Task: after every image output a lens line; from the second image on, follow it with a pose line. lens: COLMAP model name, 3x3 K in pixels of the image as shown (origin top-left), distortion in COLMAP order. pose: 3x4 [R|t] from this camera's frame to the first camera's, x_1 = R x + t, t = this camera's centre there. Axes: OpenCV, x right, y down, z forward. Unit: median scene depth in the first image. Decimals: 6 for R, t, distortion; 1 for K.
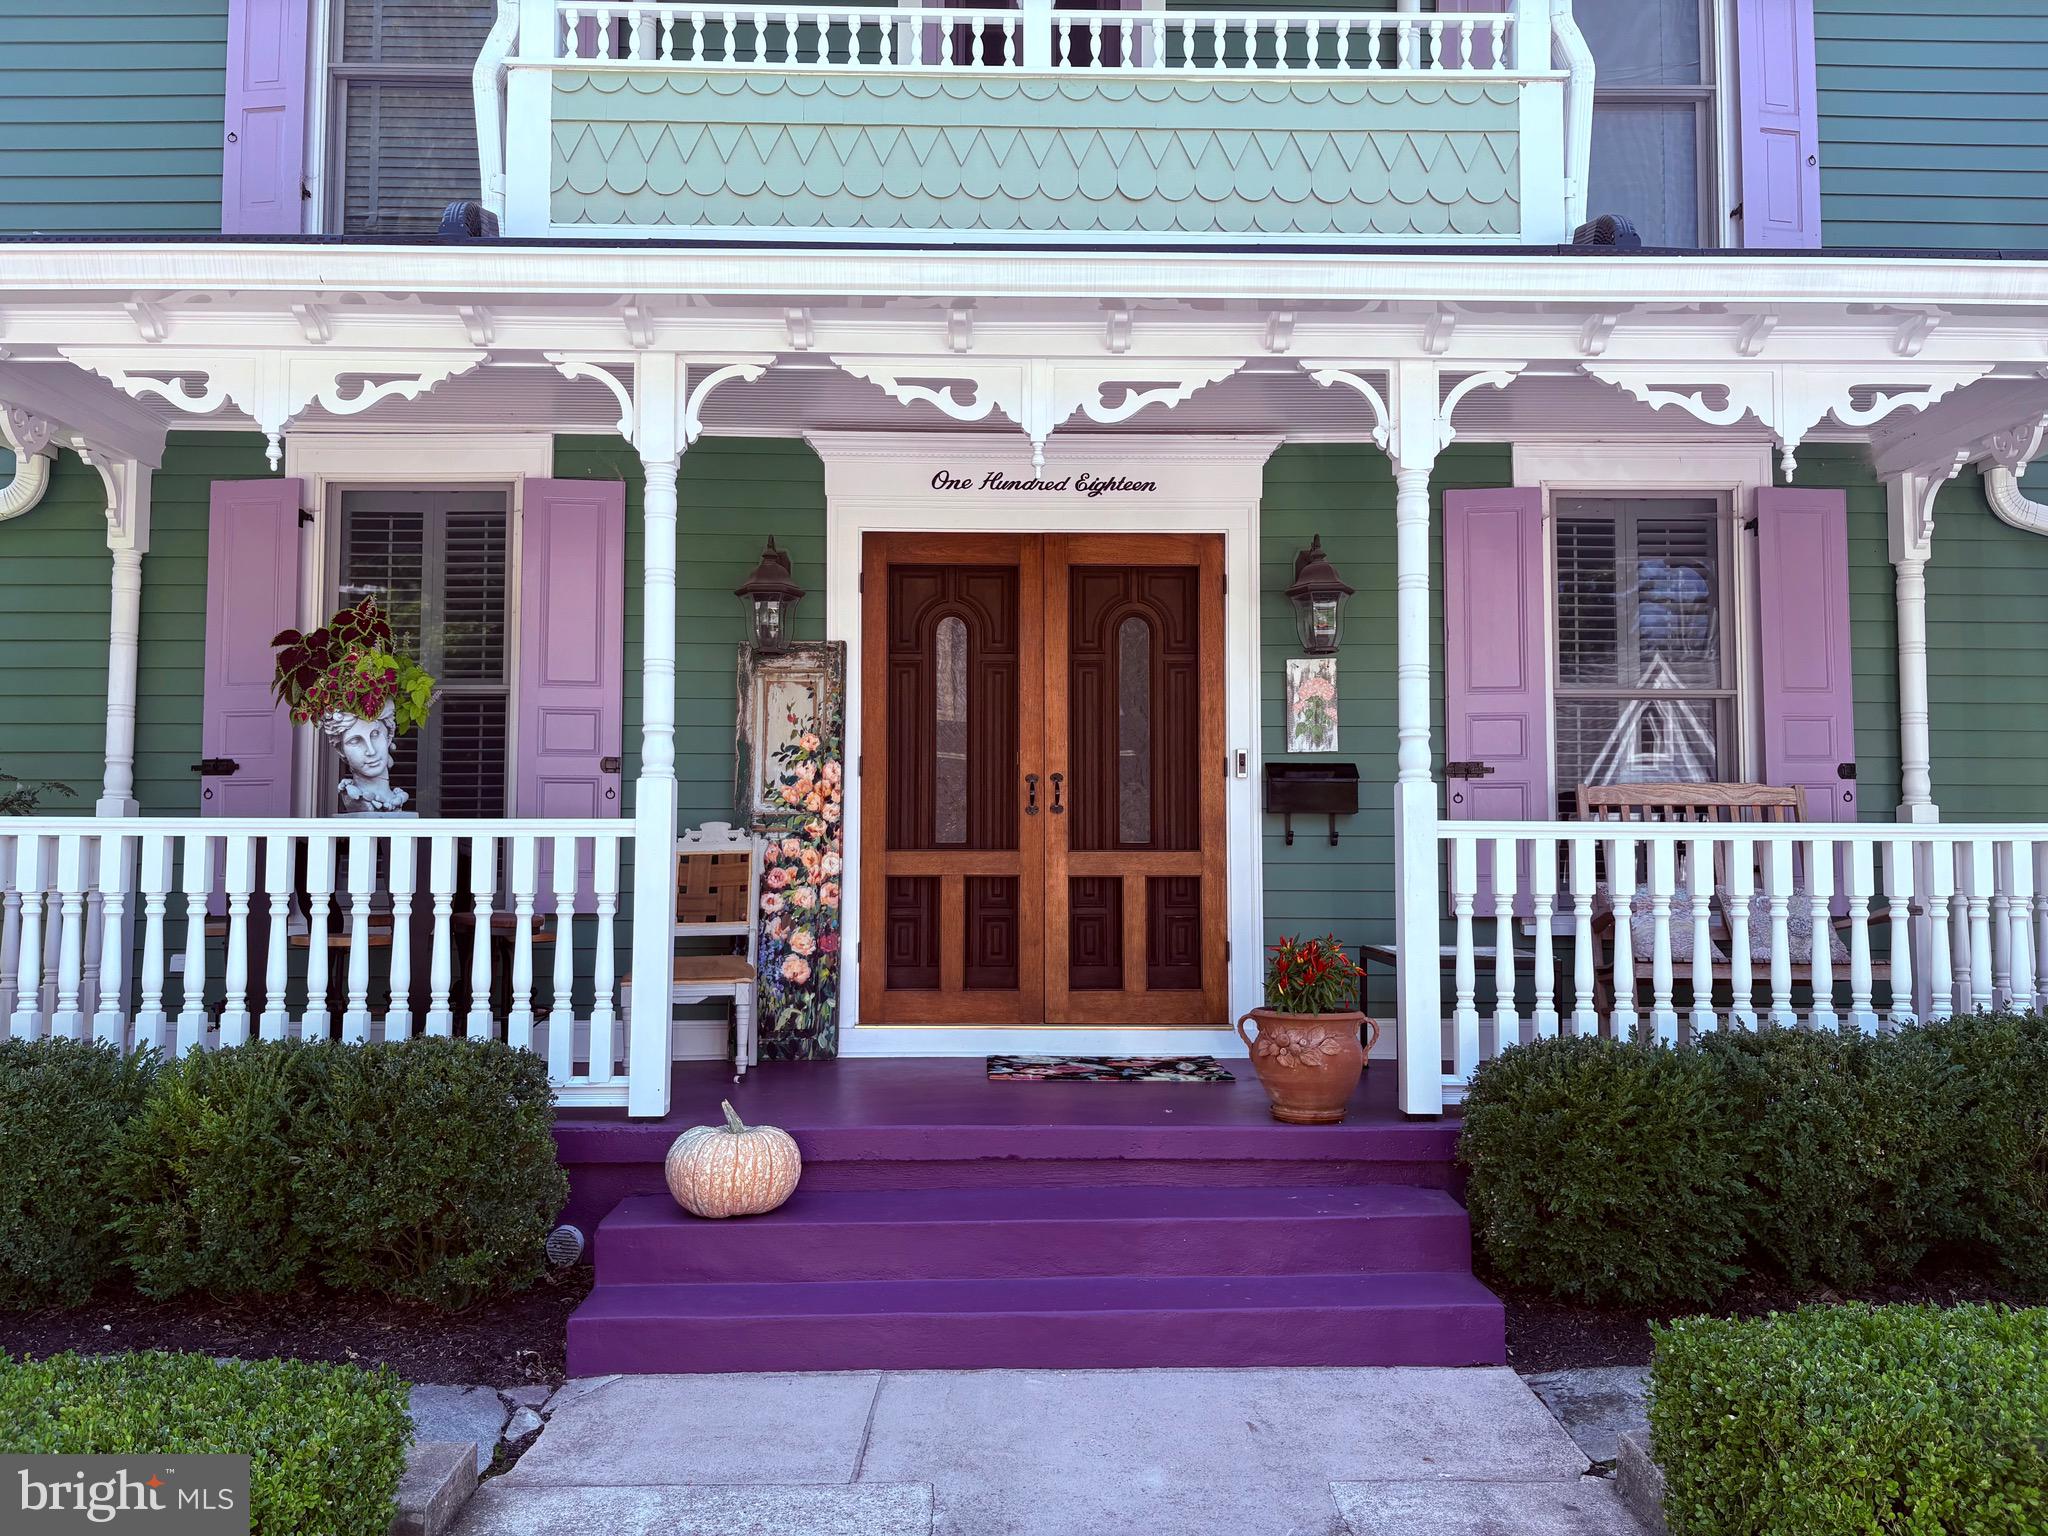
lens RADIAL K [[1545.8, 0, 1021.5], [0, 1545.8, 752.8], [0, 0, 1]] dist [-0.001740, -0.004502]
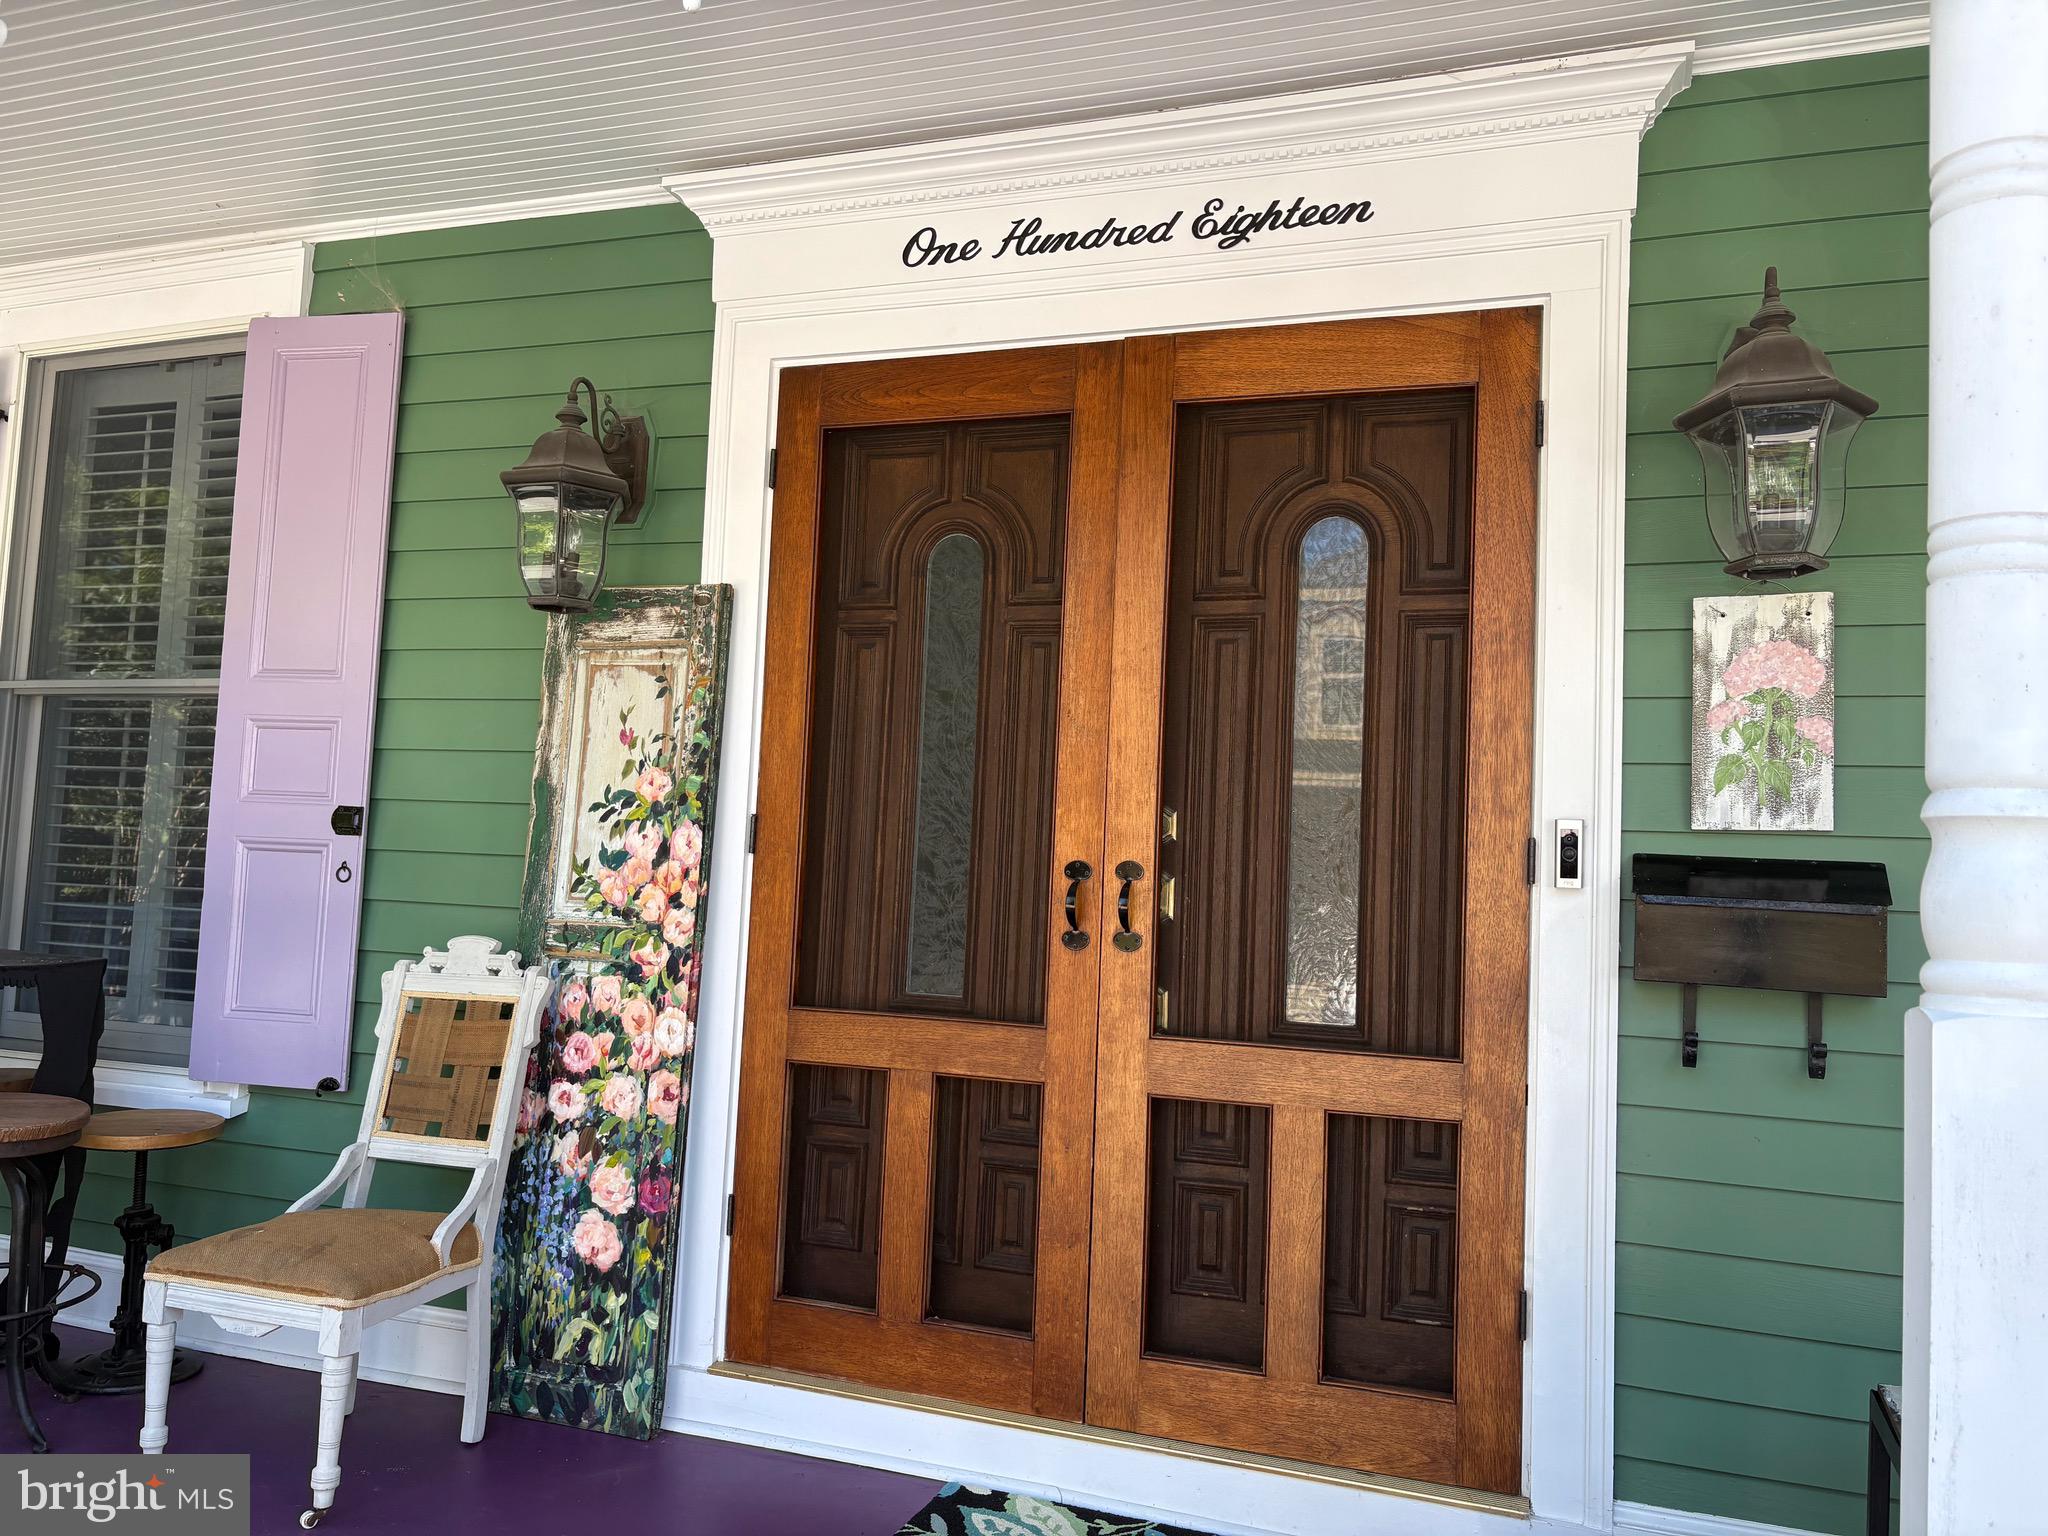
lens RADIAL K [[1545.8, 0, 1021.5], [0, 1545.8, 752.8], [0, 0, 1]] dist [-0.001740, -0.004502]
pose [[0.929210, 0.009358, -0.369434, 0.160408], [-0.013609, 0.999868, -0.008903, -0.014419], [0.369302, 0.013300, 0.929214, 0.572664]]
